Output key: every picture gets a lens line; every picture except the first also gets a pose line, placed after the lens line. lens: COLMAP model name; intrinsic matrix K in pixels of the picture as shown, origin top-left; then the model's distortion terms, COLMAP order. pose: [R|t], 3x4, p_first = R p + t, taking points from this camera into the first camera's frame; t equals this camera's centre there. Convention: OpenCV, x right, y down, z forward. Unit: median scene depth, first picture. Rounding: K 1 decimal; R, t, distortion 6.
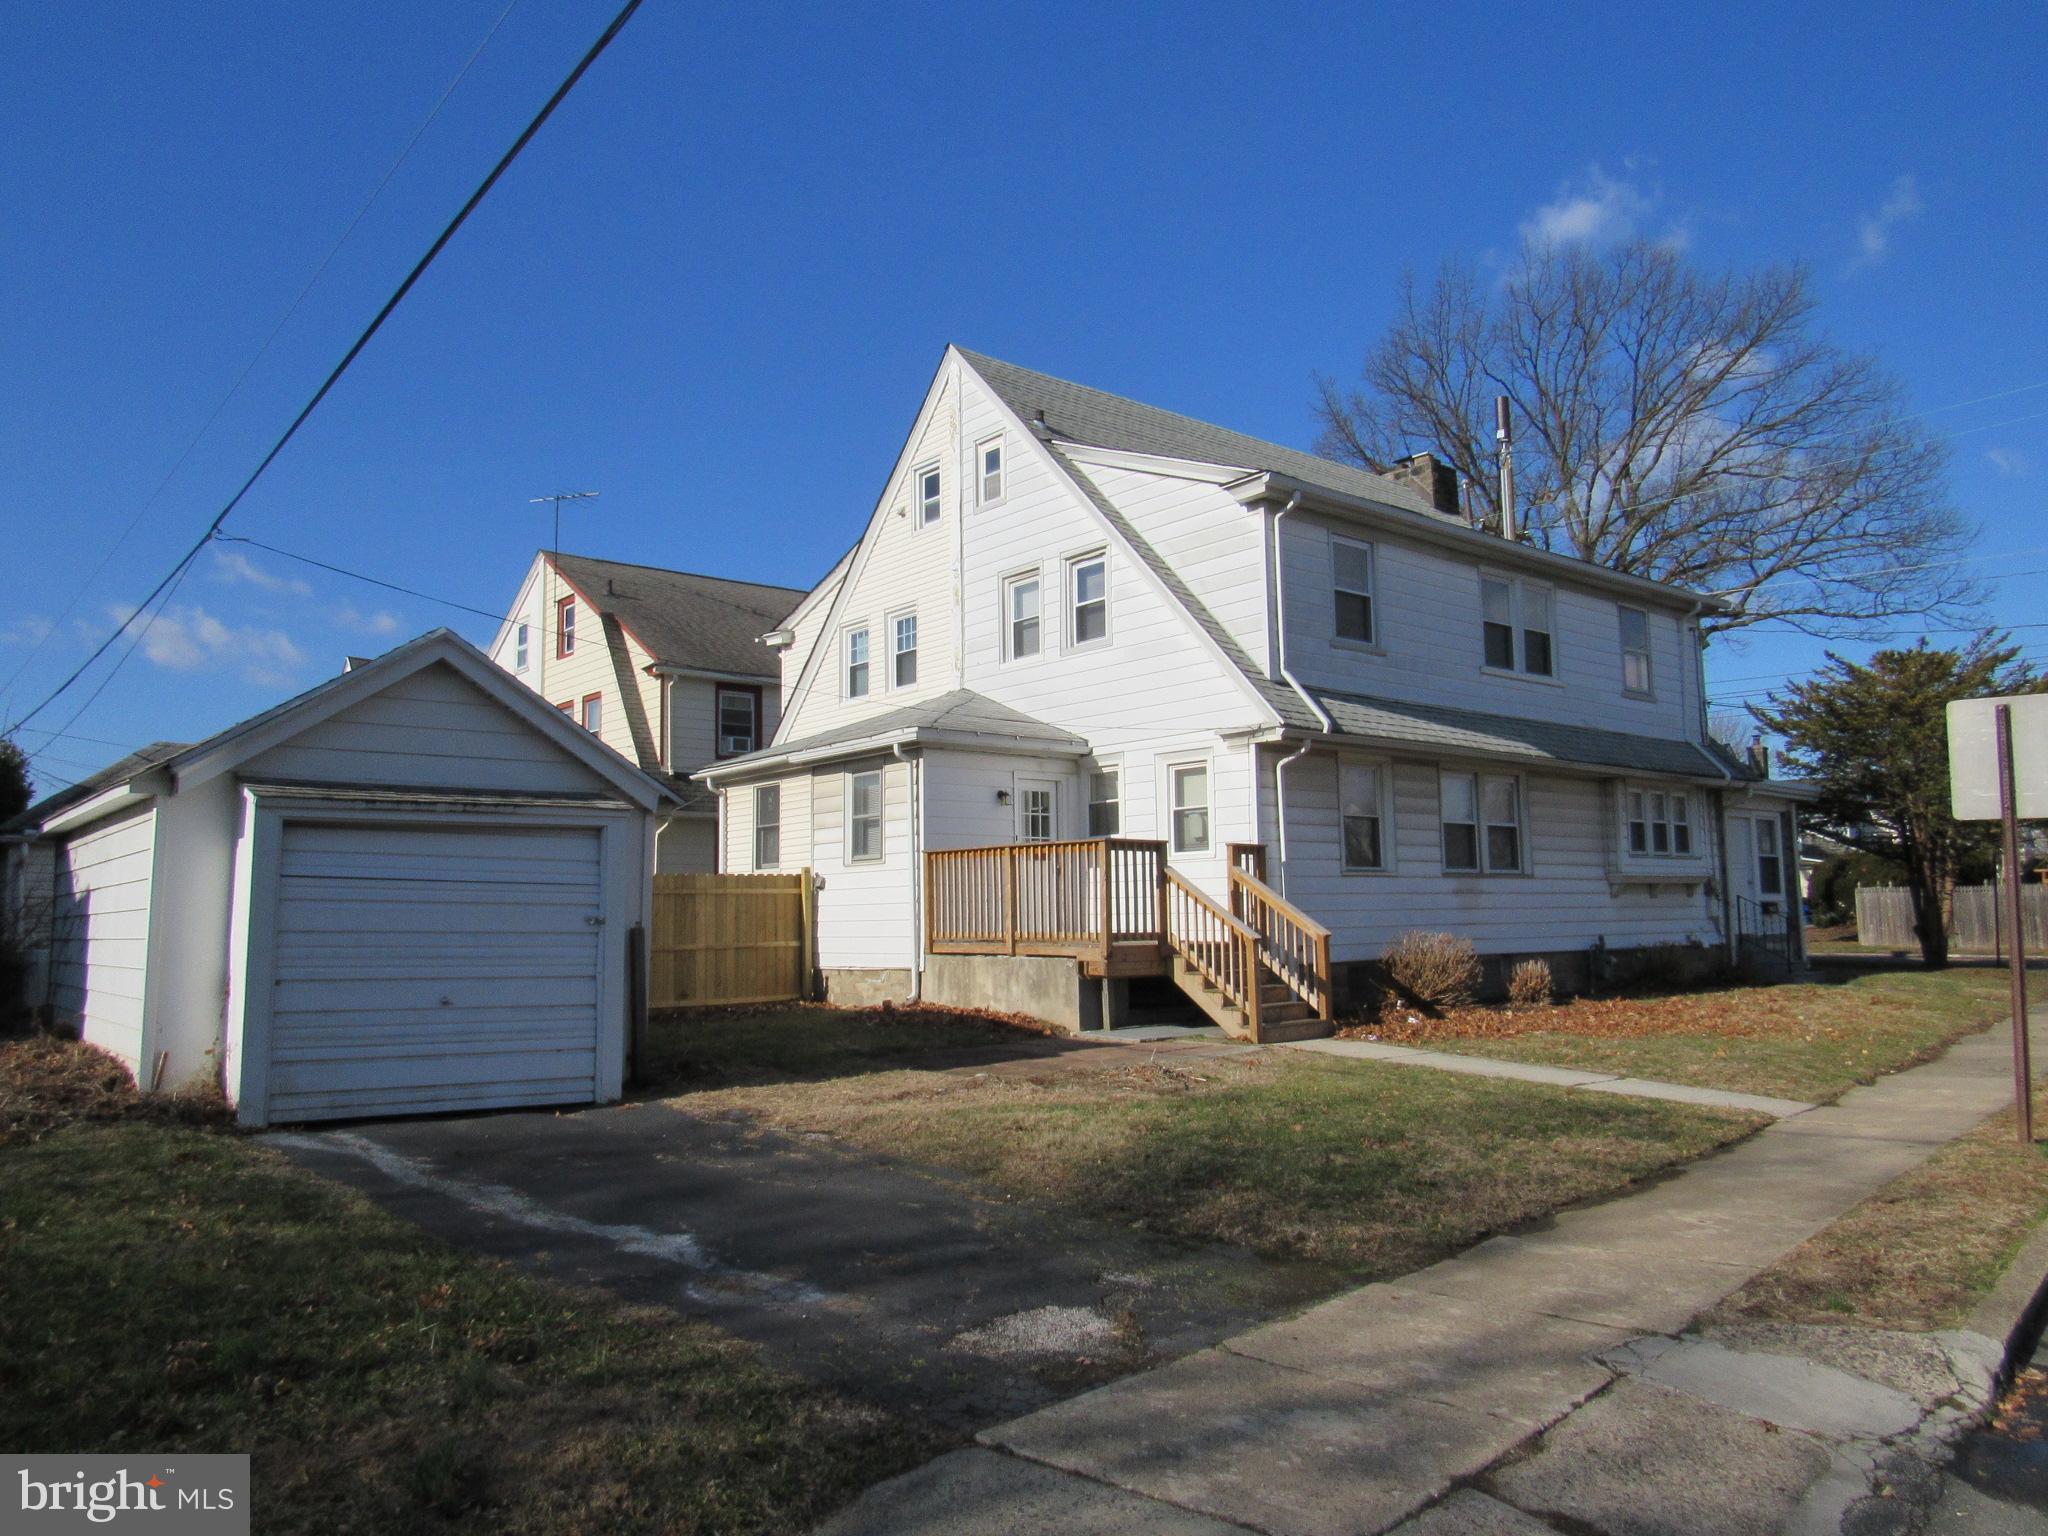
lens RADIAL K [[1465.5, 0, 1014.6], [0, 1465.5, 760.0], [0, 0, 1]] dist [-0.047471, 0.038978]
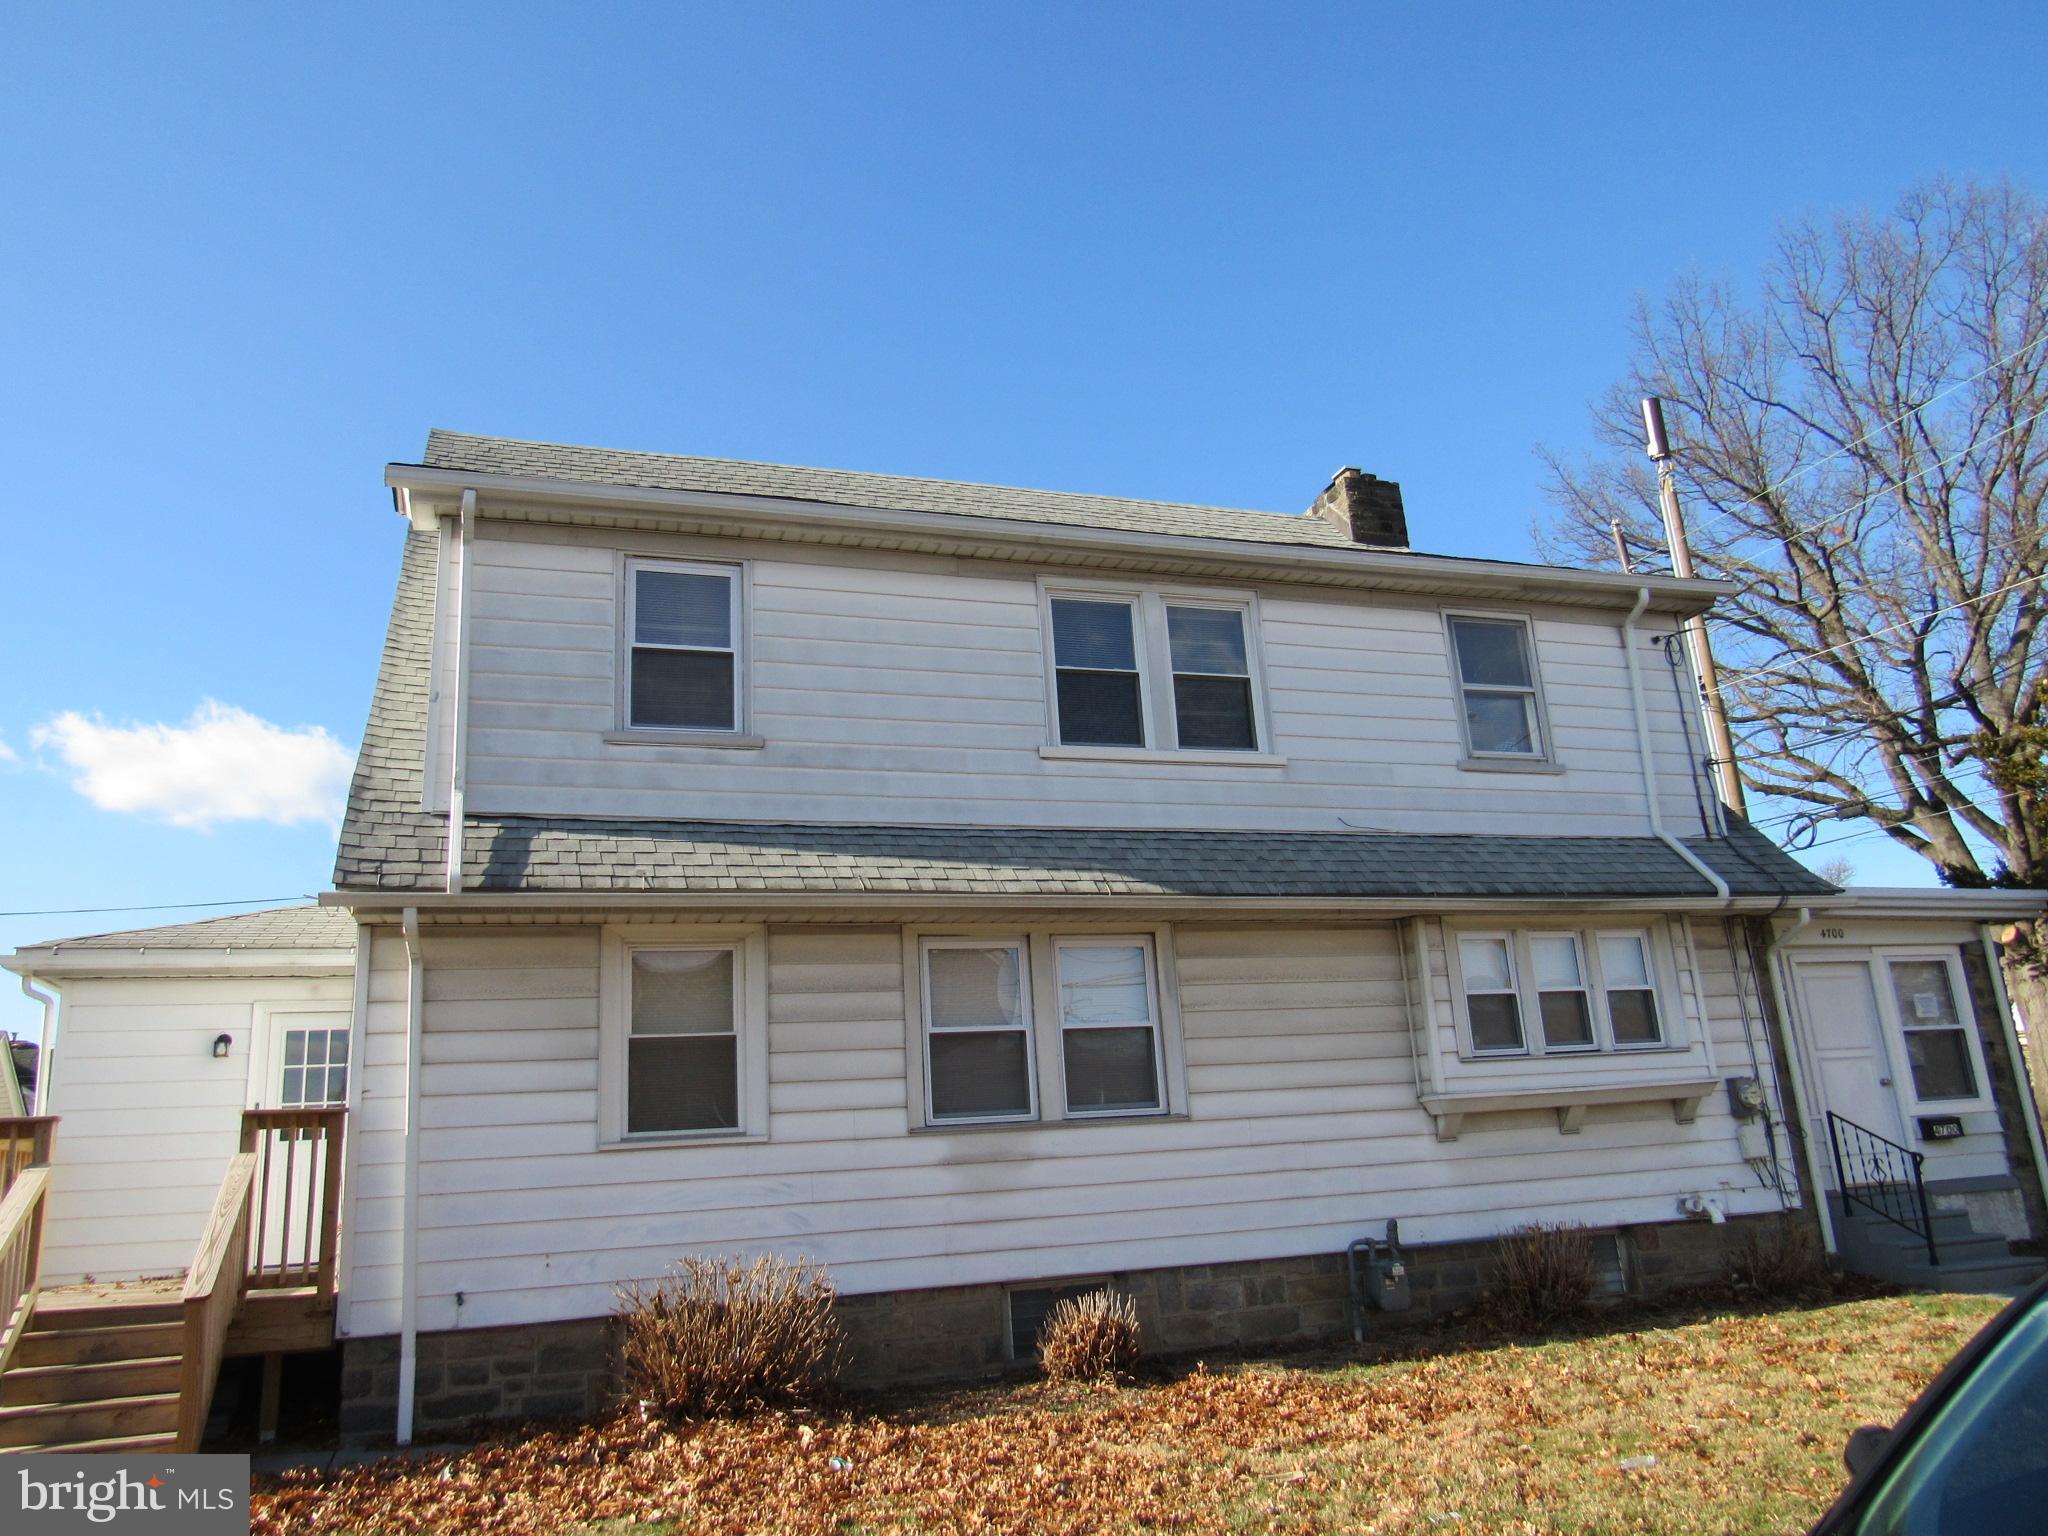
lens RADIAL K [[1465.5, 0, 1014.6], [0, 1465.5, 760.0], [0, 0, 1]] dist [-0.047471, 0.038978]
pose [[0.932573, -0.137251, -0.333872, 0.466365], [0.086465, 0.982905, -0.162549, 0.030661], [0.350474, 0.122721, 0.928497, 0.436574]]
